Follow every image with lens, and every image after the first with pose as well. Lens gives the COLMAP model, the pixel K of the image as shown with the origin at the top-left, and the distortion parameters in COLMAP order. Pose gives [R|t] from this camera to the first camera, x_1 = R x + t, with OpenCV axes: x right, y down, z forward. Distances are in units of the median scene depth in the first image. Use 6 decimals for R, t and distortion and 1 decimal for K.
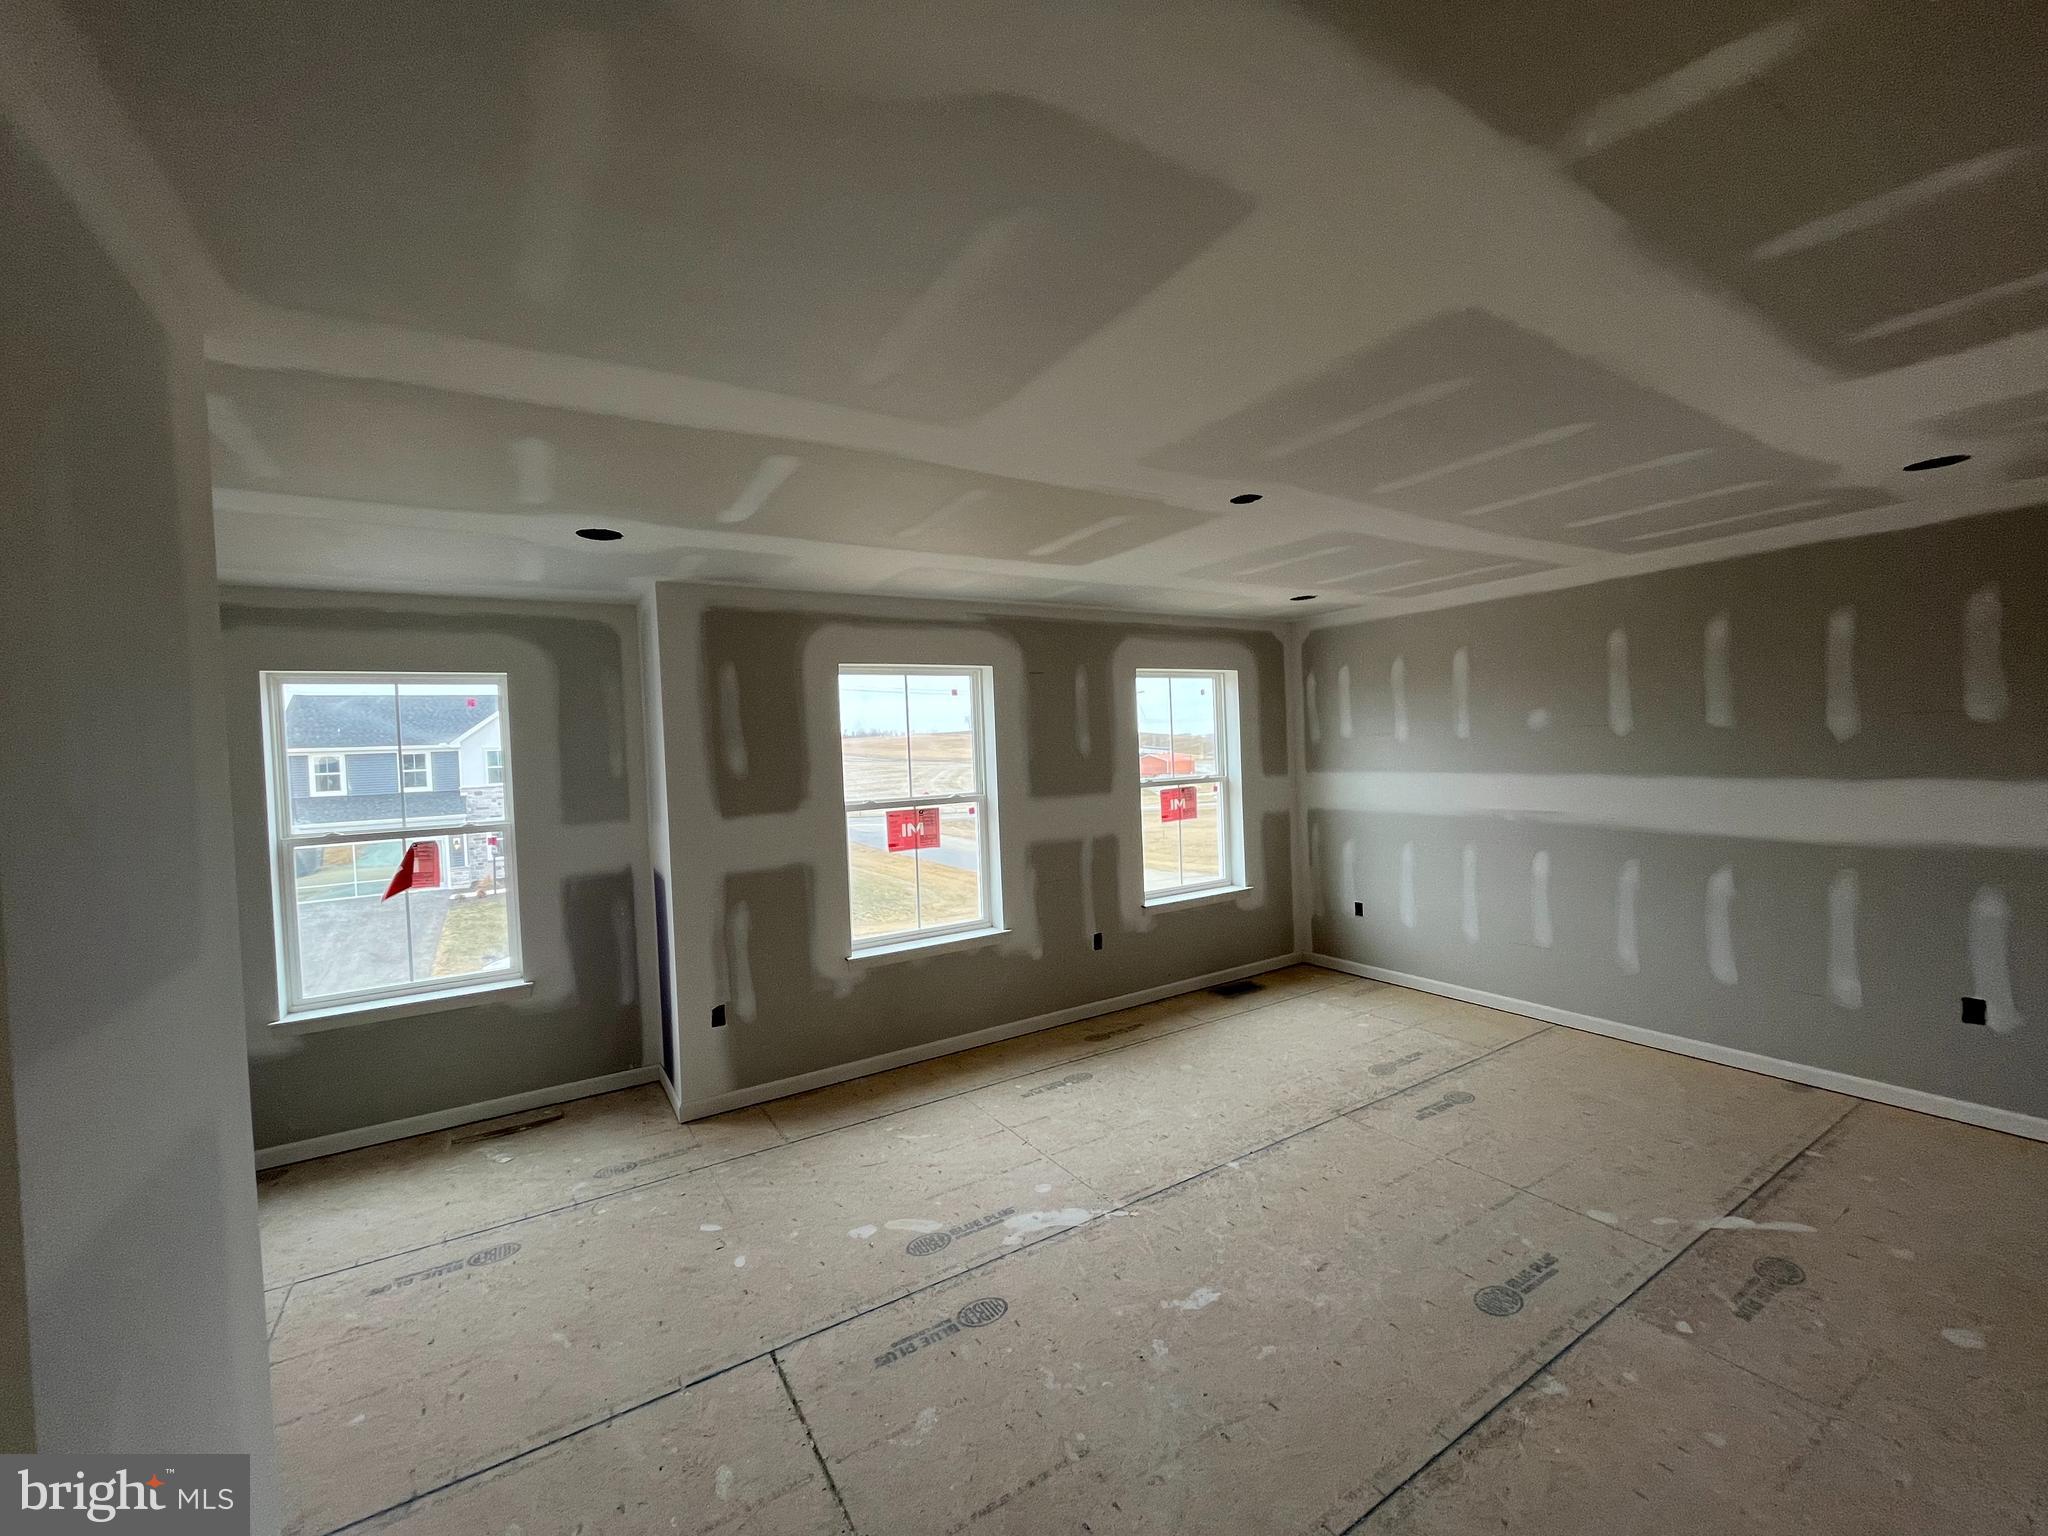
lens RADIAL K [[825.5, 0, 1017.3], [0, 825.5, 763.6], [0, 0, 1]] dist [0.000119, 0.000427]
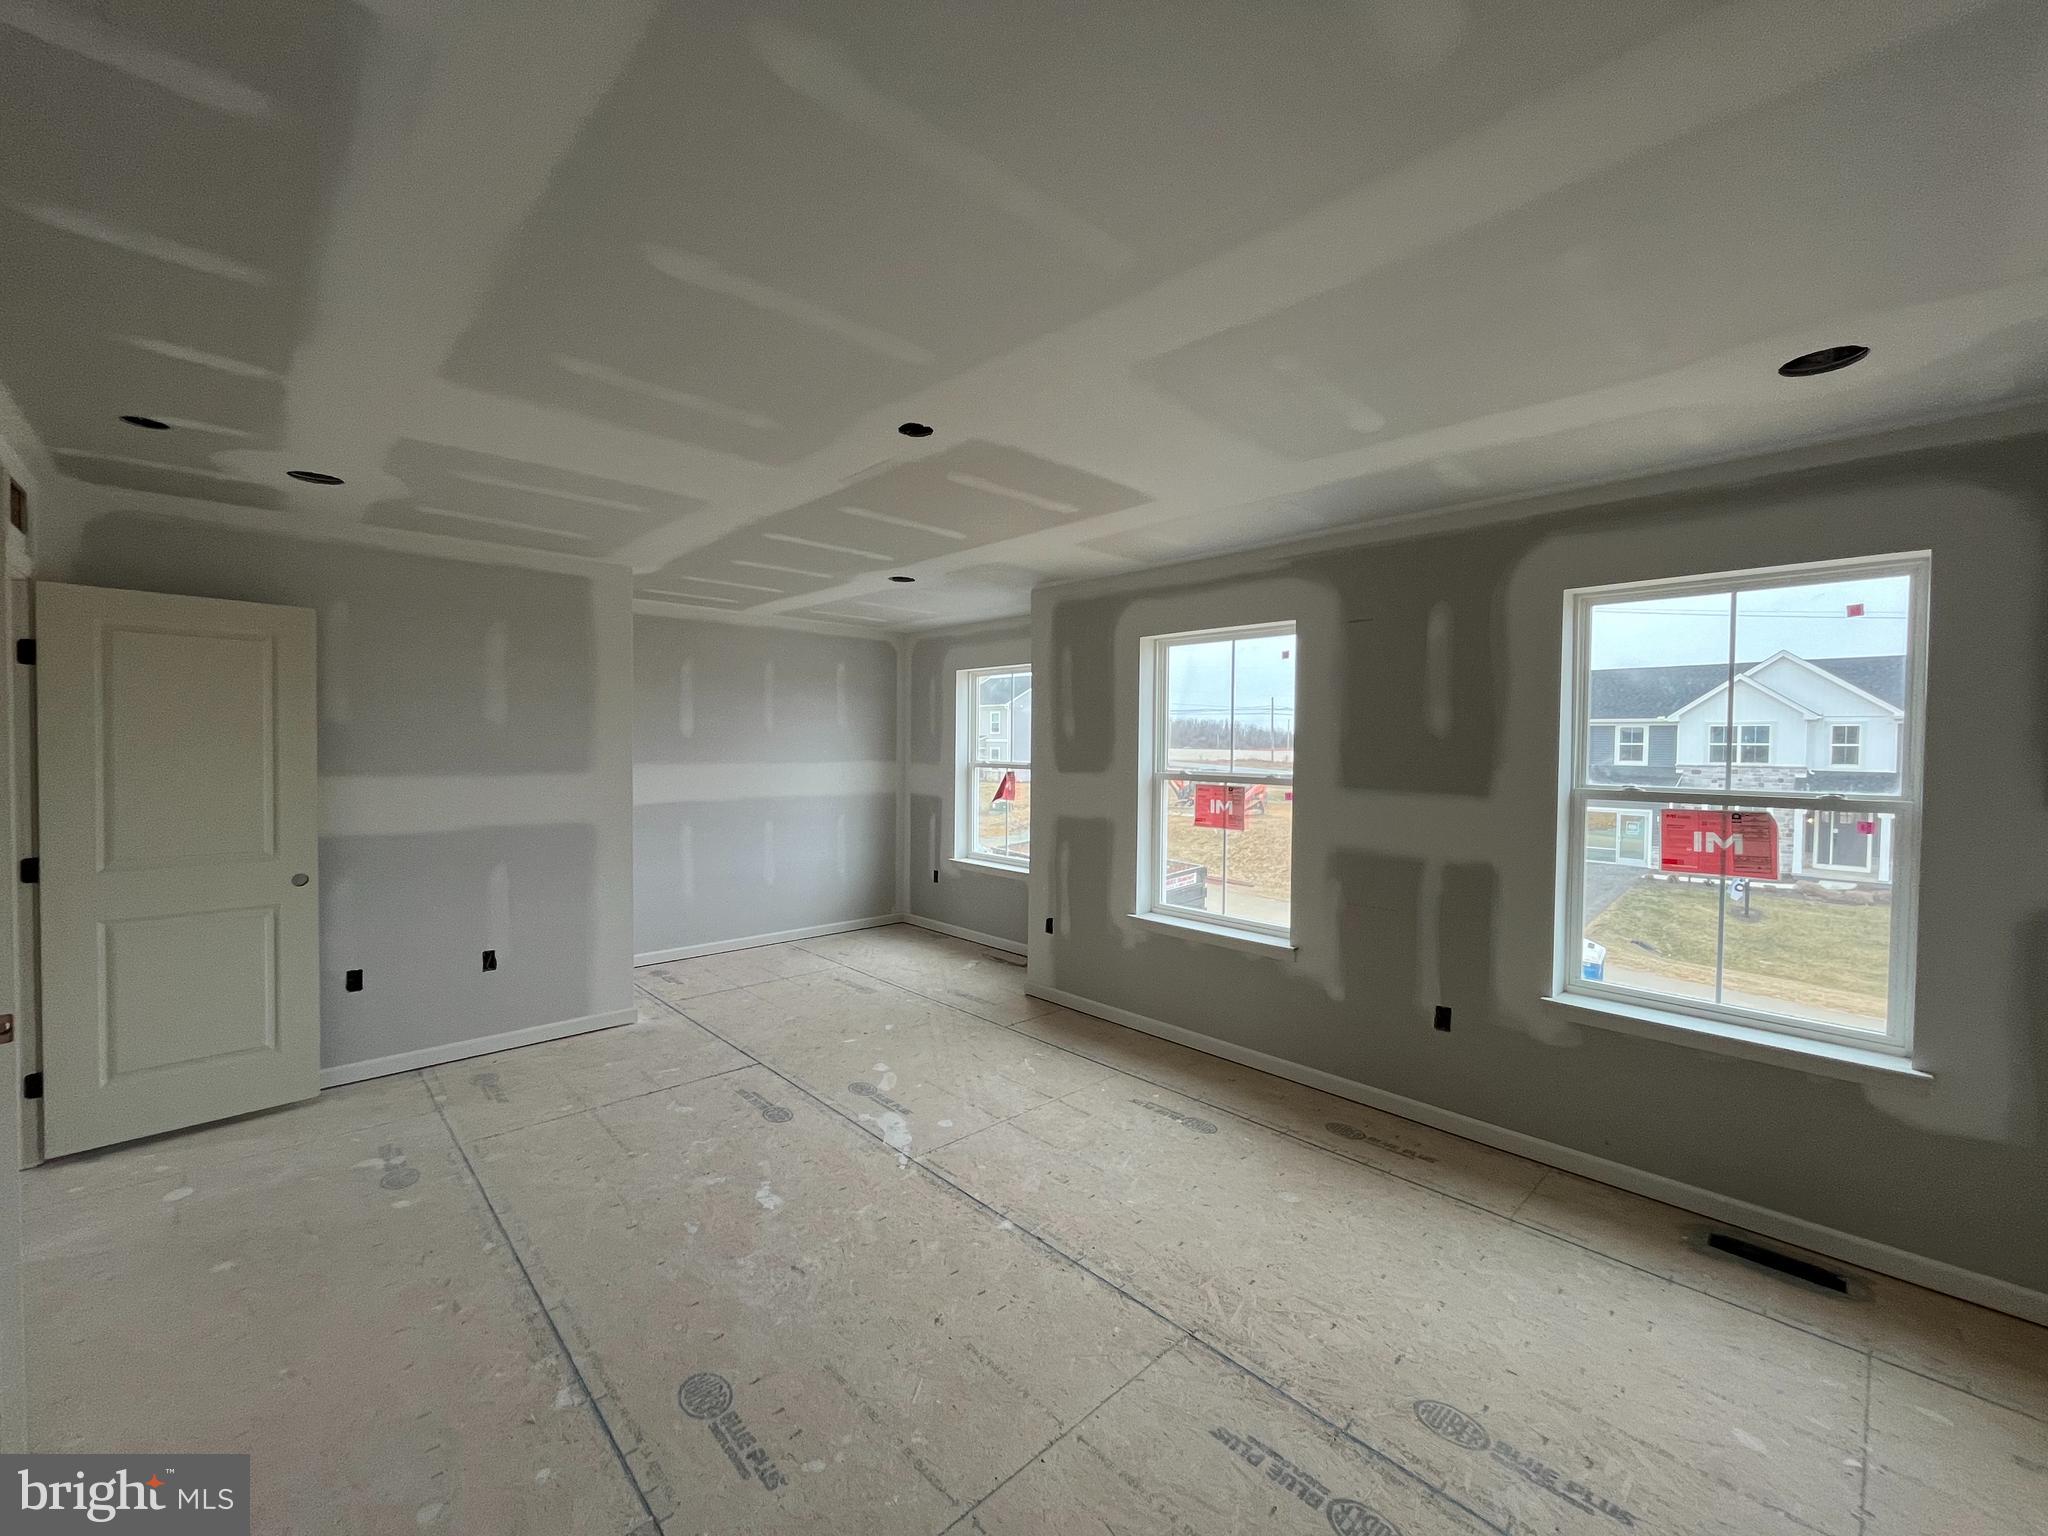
lens RADIAL K [[824.6, 0, 1018.8], [0, 824.6, 762.9], [0, 0, 1]] dist [-0.002983, -0.000206]
pose [[0.201408, 0.066615, -0.977240, 0.740855], [-0.036029, 0.997513, 0.060572, -0.017786], [0.978845, 0.023009, 0.203307, 0.595172]]
